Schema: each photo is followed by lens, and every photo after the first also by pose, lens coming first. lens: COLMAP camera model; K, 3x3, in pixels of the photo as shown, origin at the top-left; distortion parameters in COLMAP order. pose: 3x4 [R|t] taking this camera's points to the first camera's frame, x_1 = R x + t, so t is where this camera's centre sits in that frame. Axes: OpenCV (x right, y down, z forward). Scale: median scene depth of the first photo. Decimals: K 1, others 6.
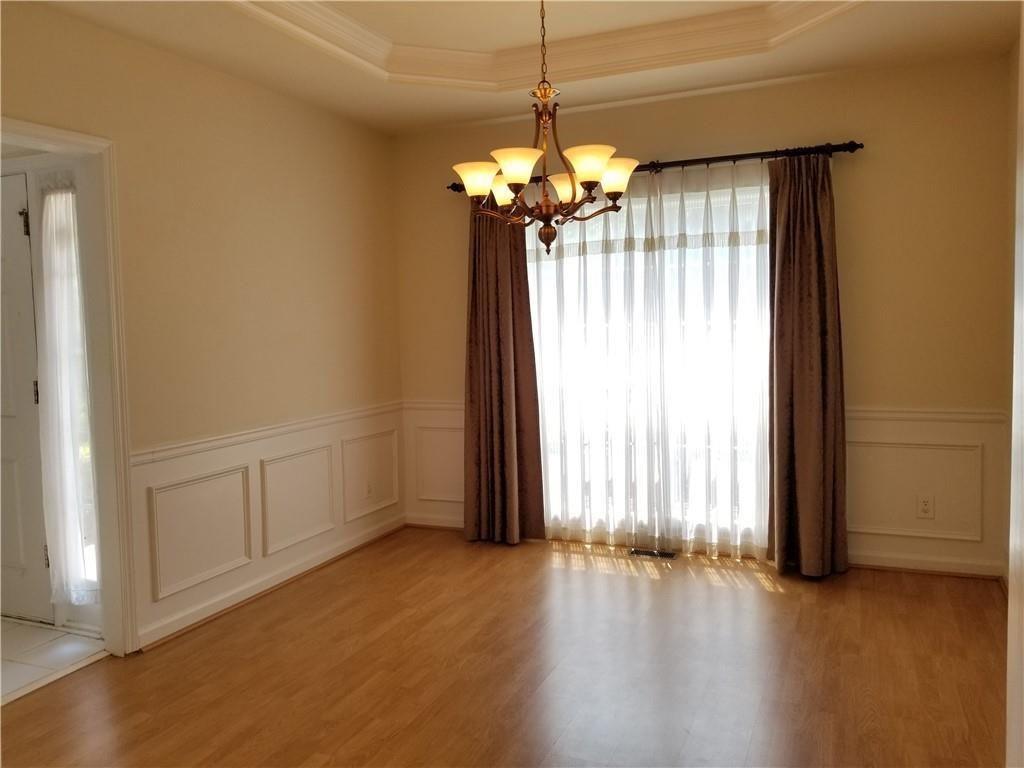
lens RADIAL K [[802.4, 0, 510.2], [0, 802.4, 386.2], [0, 0, 1]] dist [0.066547, -0.096820]
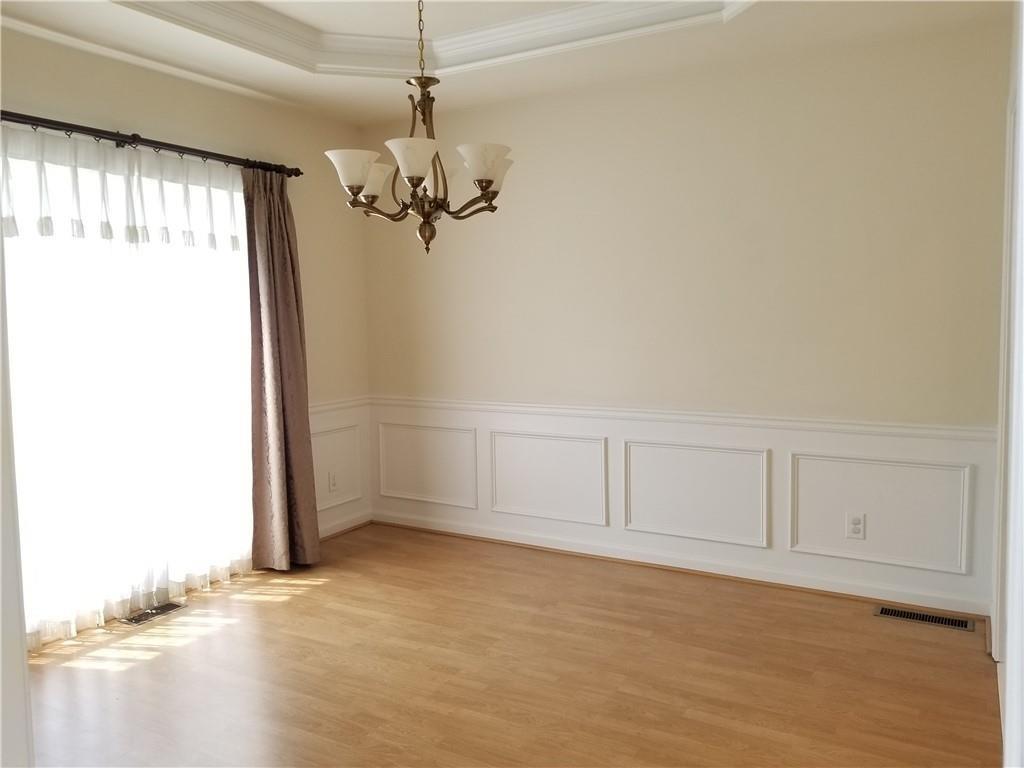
lens RADIAL K [[802.4, 0, 510.3], [0, 802.4, 381.8], [0, 0, 1]] dist [0.066547, -0.096820]
pose [[0.118078, -0.064175, 0.990928, -0.641981], [0.092605, 0.994272, 0.053357, -0.039284], [-0.988677, 0.085465, 0.123345, 0.575822]]
